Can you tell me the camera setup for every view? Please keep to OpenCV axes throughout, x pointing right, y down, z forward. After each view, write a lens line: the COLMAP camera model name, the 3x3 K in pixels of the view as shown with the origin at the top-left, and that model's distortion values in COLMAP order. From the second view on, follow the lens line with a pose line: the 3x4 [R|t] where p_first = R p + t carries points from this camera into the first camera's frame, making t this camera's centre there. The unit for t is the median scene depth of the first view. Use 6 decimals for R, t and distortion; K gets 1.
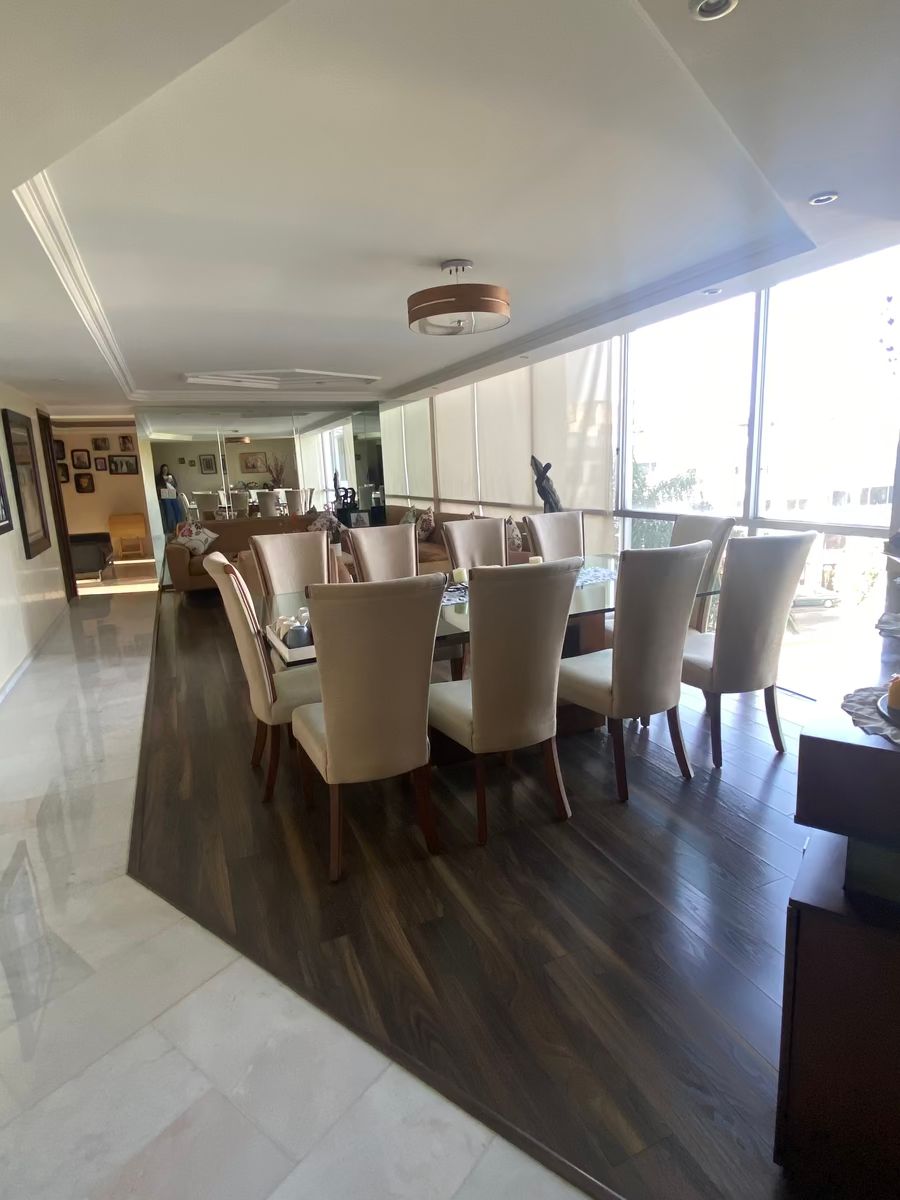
lens RADIAL K [[639.8, 0, 450.2], [0, 639.8, 595.5], [0, 0, 1]] dist [0.075940, -0.086452]
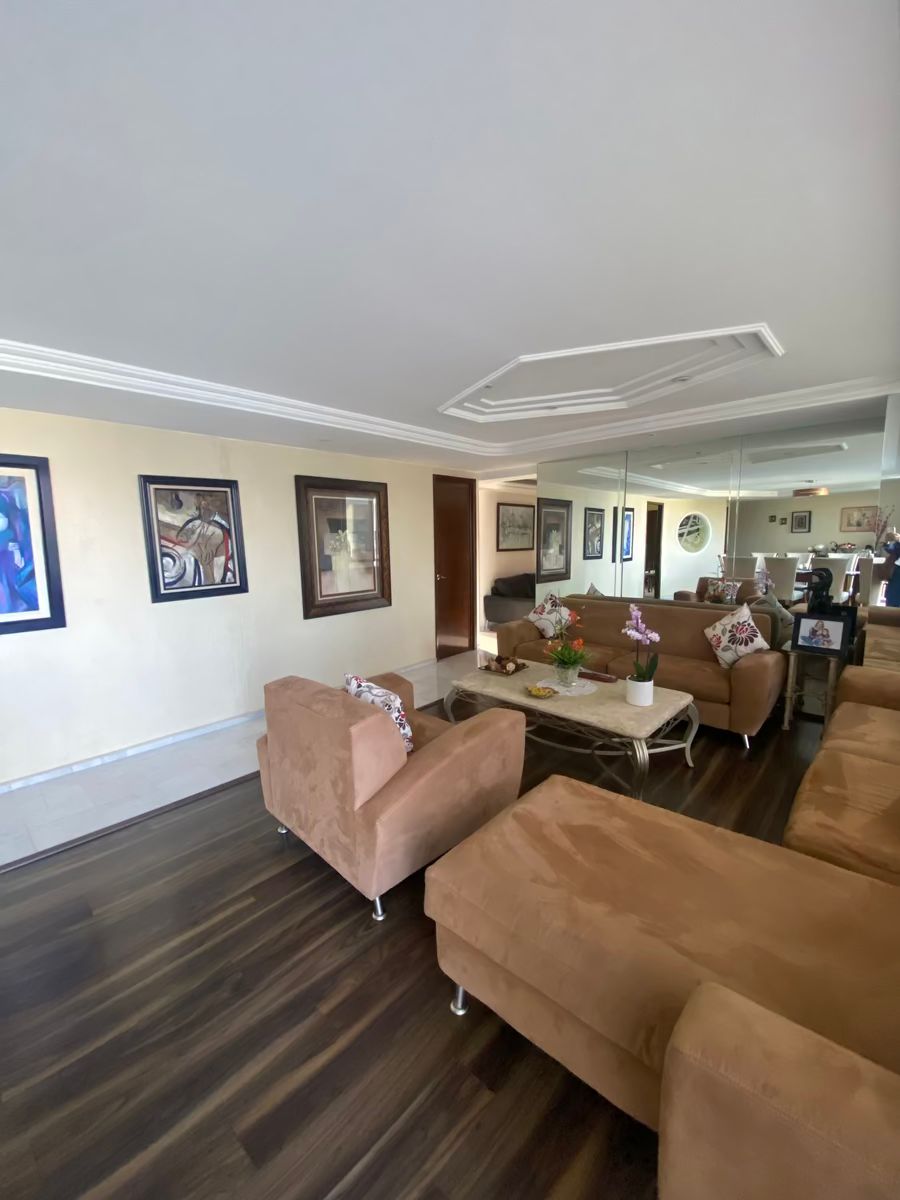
lens RADIAL K [[482.3, 0, 450.0], [0, 482.3, 600.0], [0, 0, 1]] dist [-0.000358, -0.000296]
pose [[0.403018, 0.152602, -0.902380, 0.087774], [-0.182214, 0.979640, 0.084287, -0.122142], [0.896869, 0.130457, 0.422619, 0.557833]]
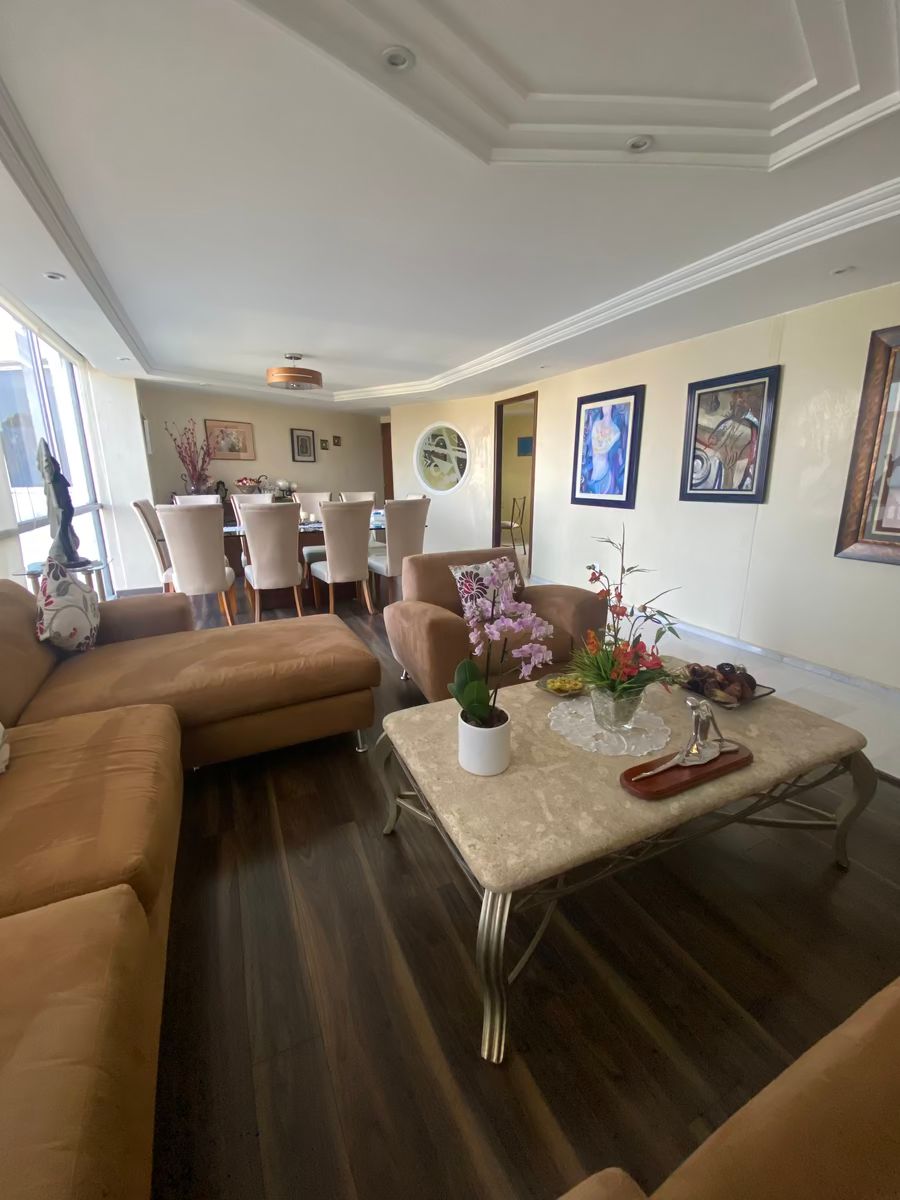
lens RADIAL K [[482.3, 0, 450.0], [0, 482.3, 600.0], [0, 0, 1]] dist [-0.000358, -0.000296]
pose [[-0.998201, 0.057495, -0.016975, -0.133821], [0.043959, 0.894526, 0.444849, -0.169361], [0.040761, 0.443303, -0.895444, 0.941789]]
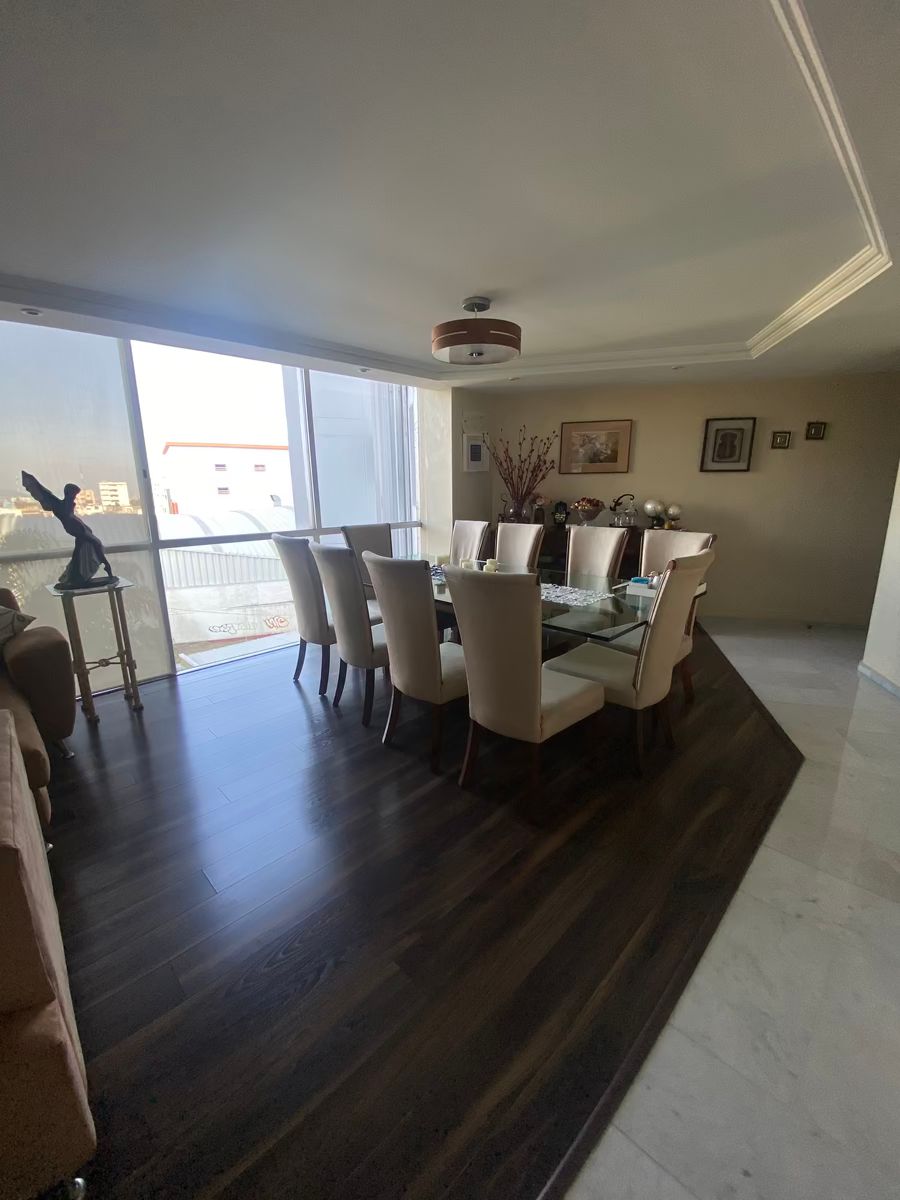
lens RADIAL K [[482.3, 0, 450.0], [0, 482.3, 600.0], [0, 0, 1]] dist [-0.000358, -0.000296]
pose [[-0.365195, -0.172294, 0.914848, -0.299129], [0.217750, 0.939653, 0.263888, -0.089343], [-0.905106, 0.295579, -0.305639, 0.514608]]
